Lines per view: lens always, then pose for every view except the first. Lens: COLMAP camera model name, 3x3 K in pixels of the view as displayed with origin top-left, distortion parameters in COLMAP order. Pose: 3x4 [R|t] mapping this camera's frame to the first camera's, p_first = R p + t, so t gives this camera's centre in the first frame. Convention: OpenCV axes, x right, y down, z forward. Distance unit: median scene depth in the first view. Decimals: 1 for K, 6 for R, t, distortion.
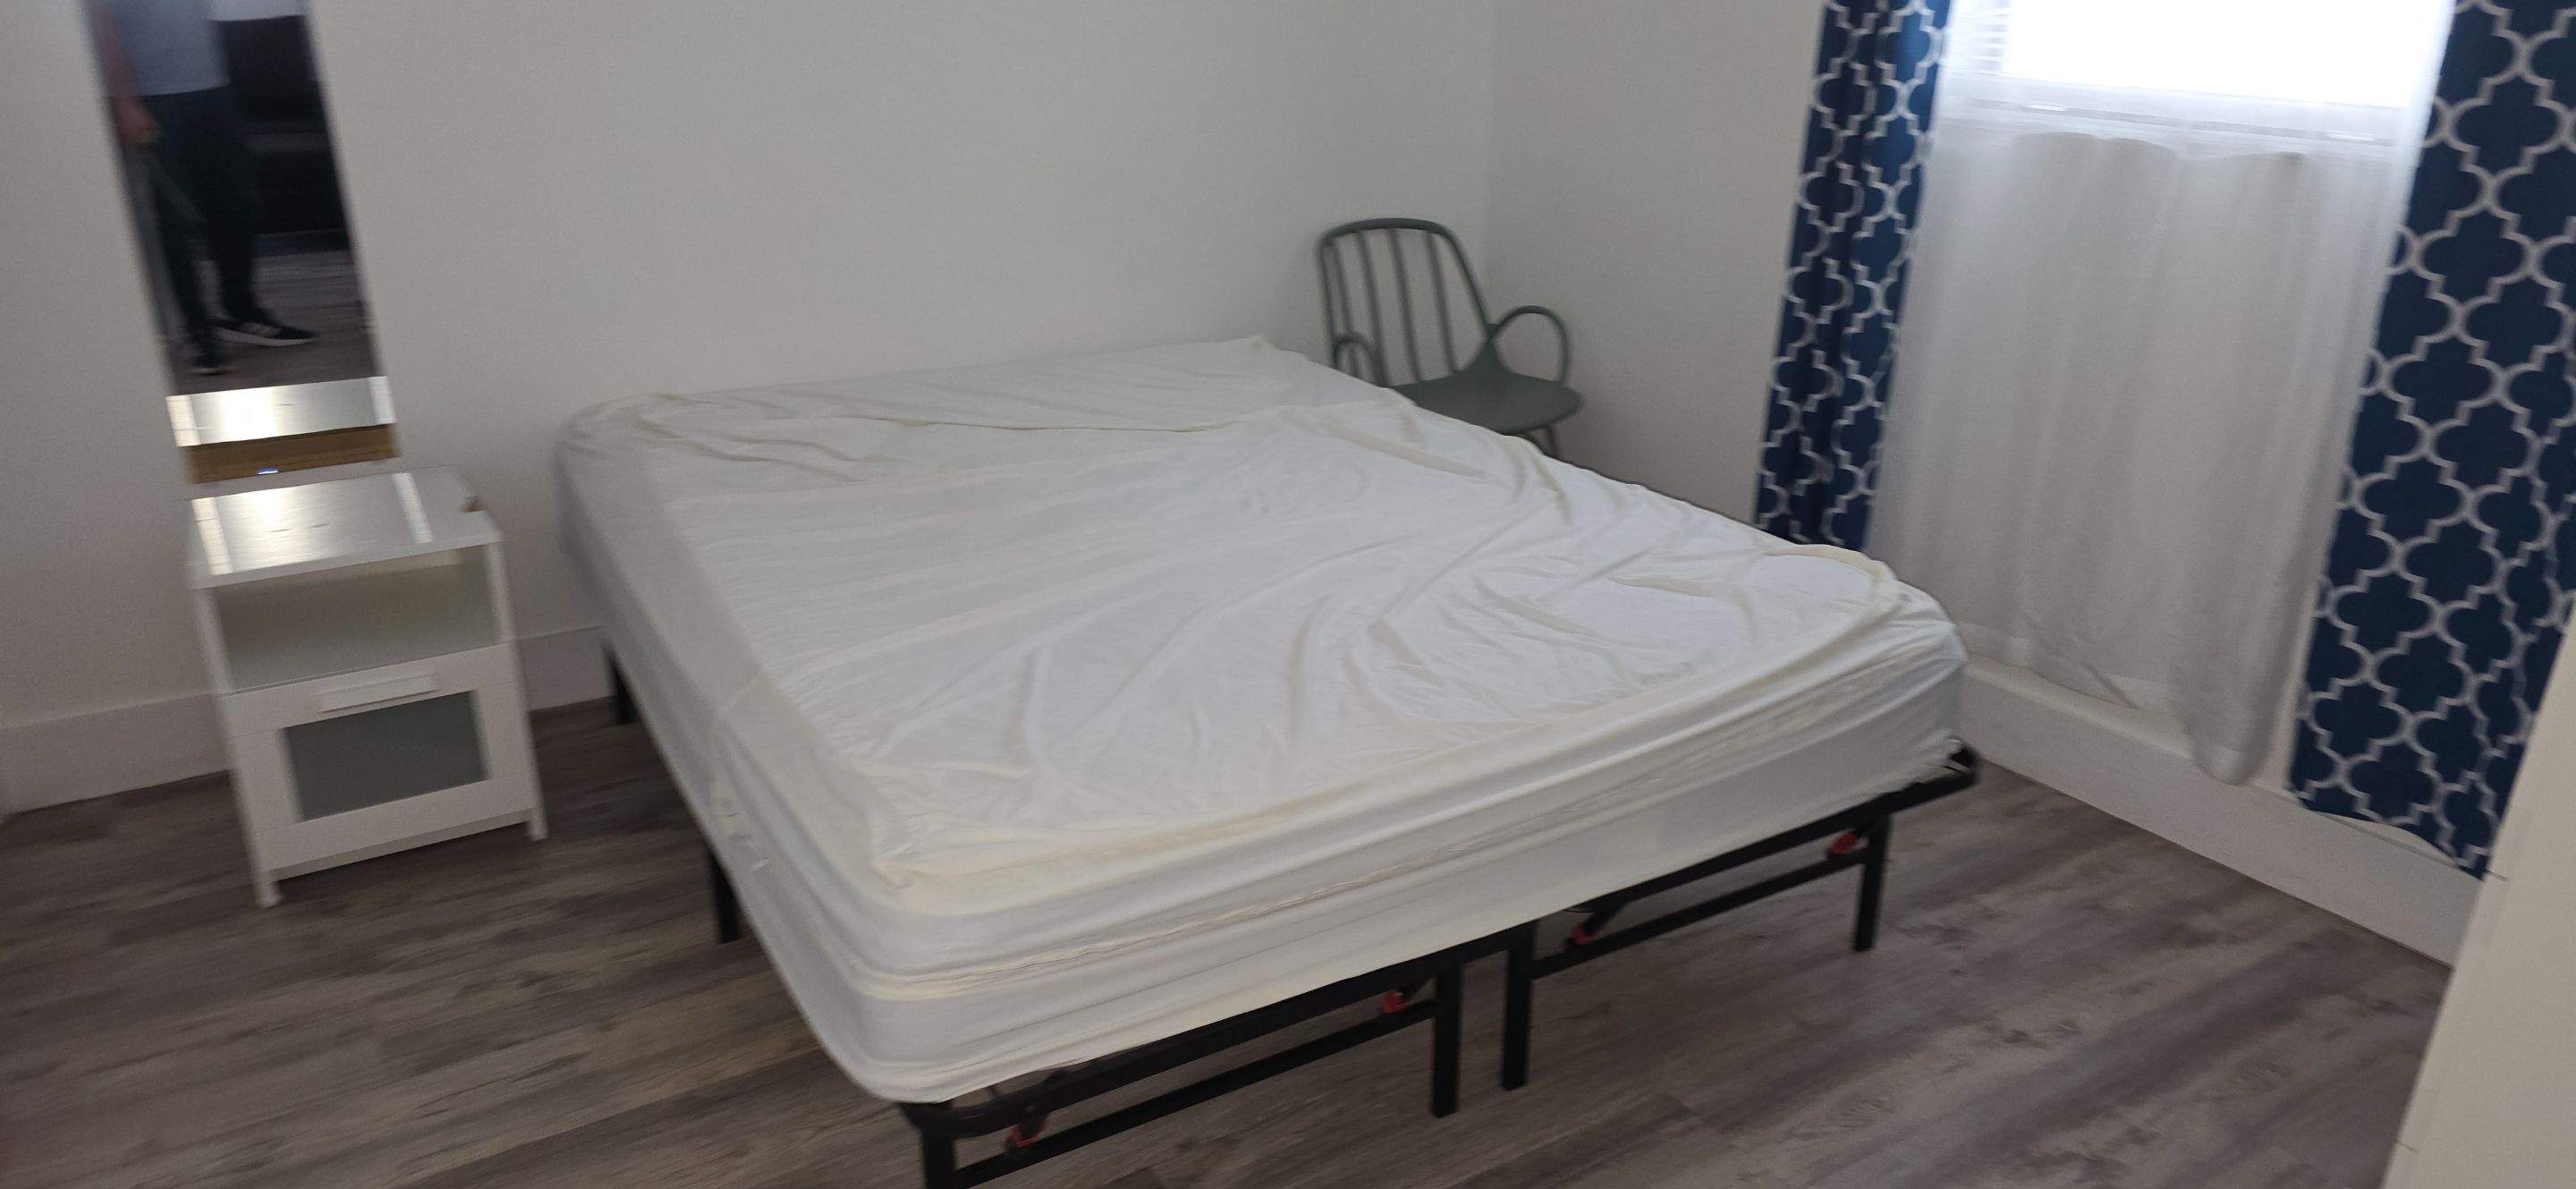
lens RADIAL K [[1706.7, 0, 1372.2], [0, 1706.7, 566.9], [0, 0, 1]] dist [0.007257, -0.003520]
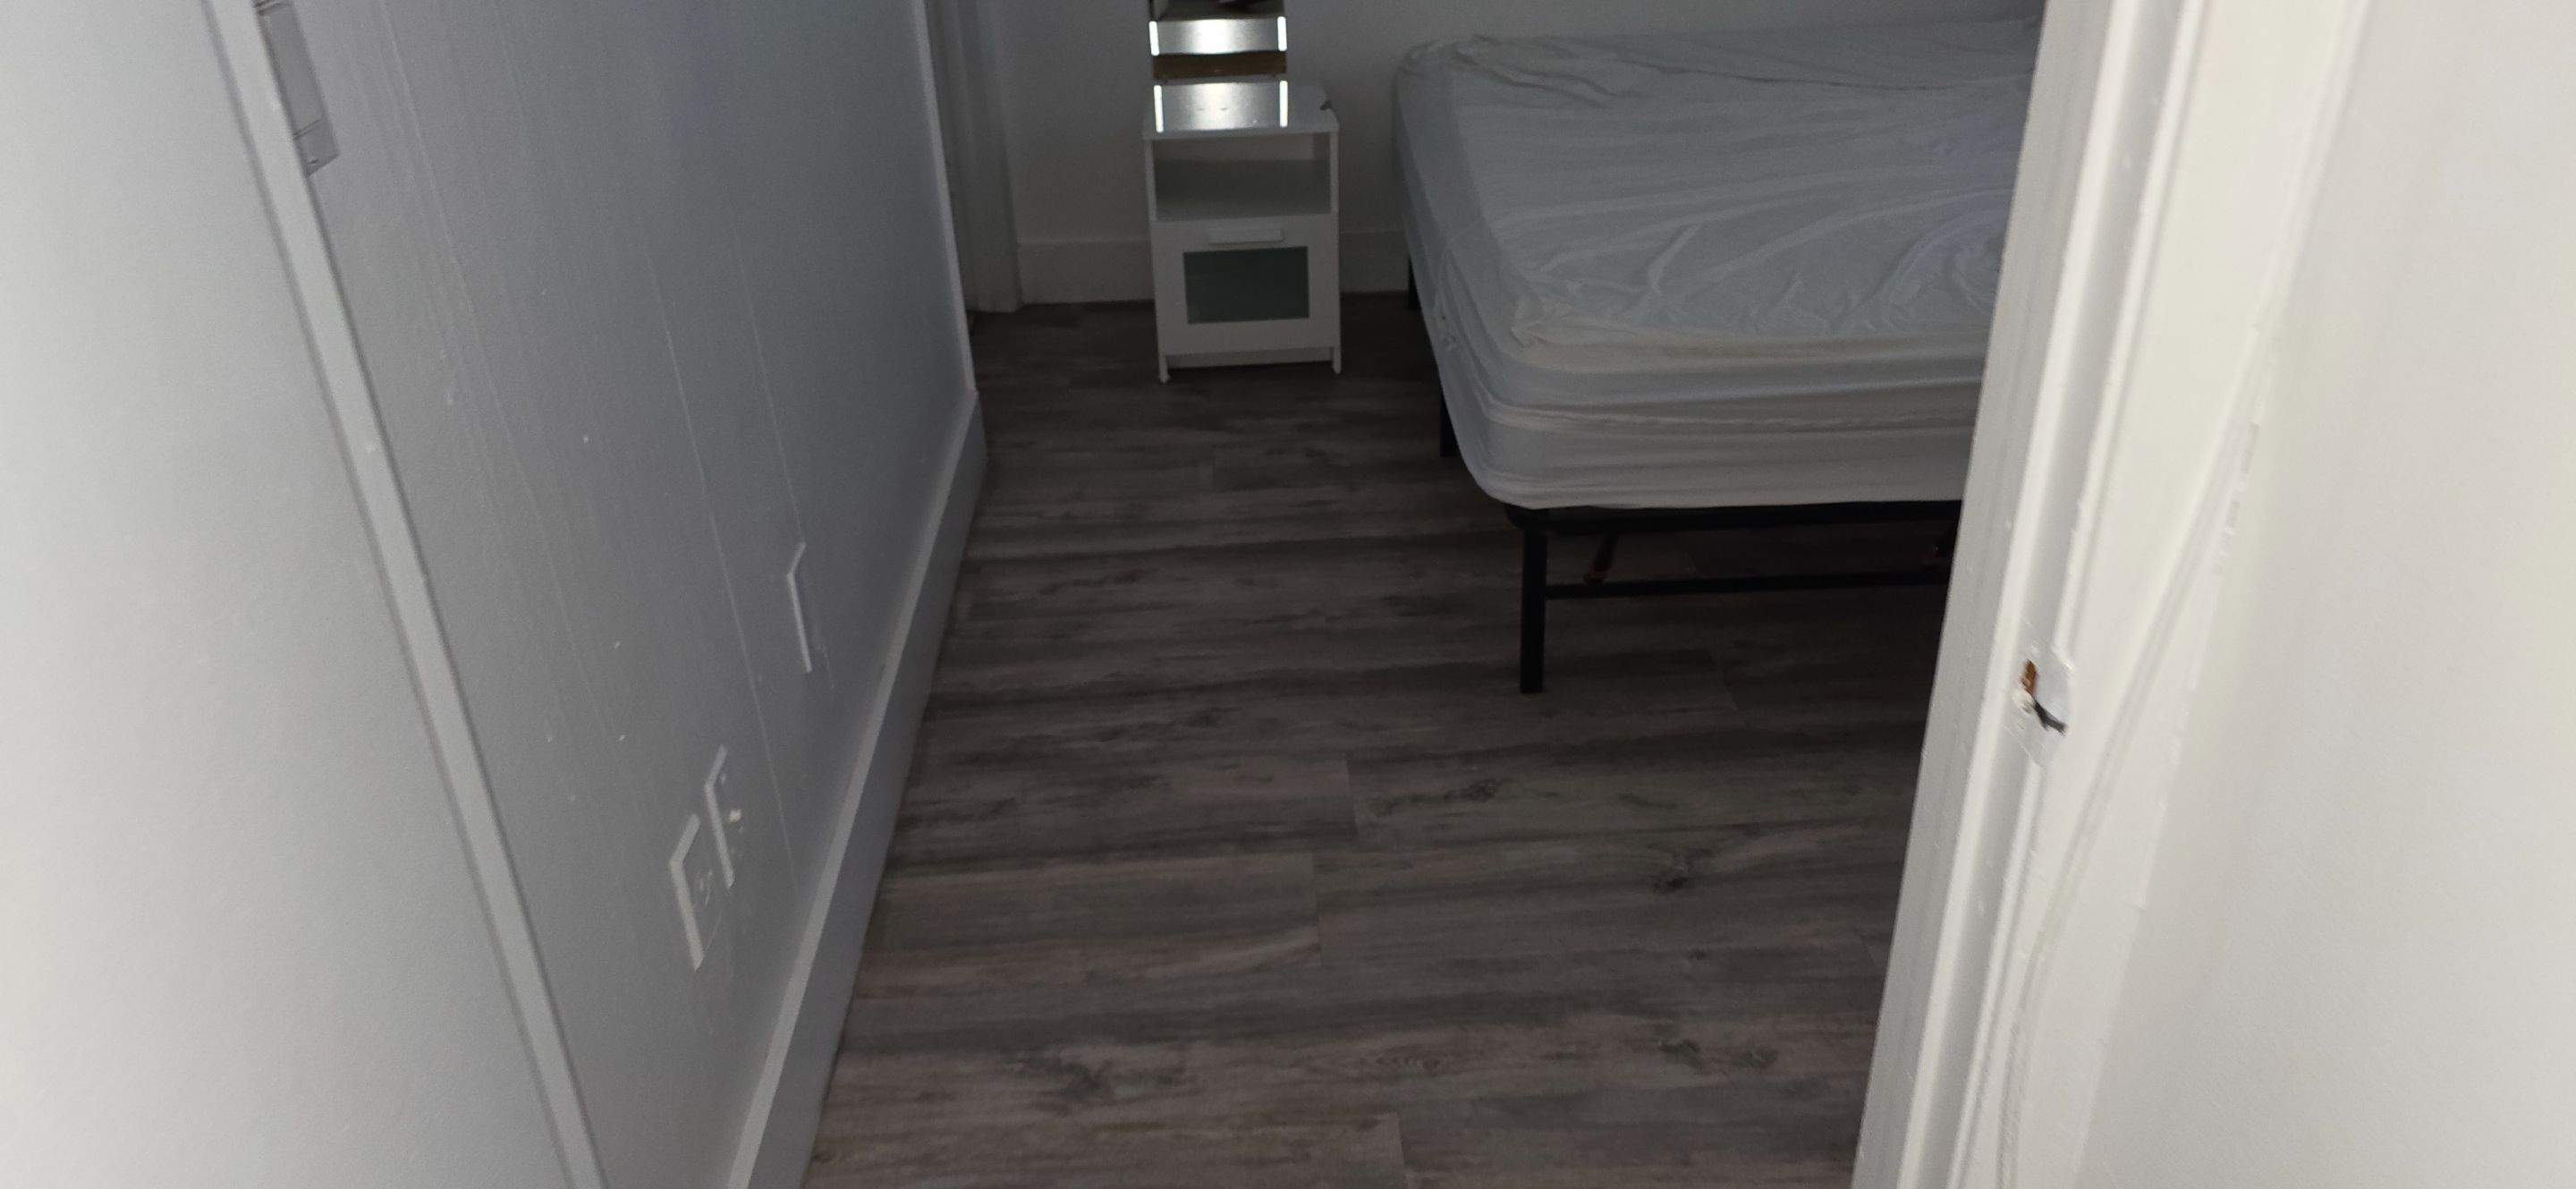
lens RADIAL K [[1824.7, 0, 1281.1], [0, 1824.7, 598.1], [0, 0, 1]] dist [0.042639, -0.007579]
pose [[0.850439, 0.193952, -0.489016, 0.214283], [-0.128507, 0.977987, 0.164401, 0.112448], [0.510137, -0.076971, 0.856642, -0.261176]]
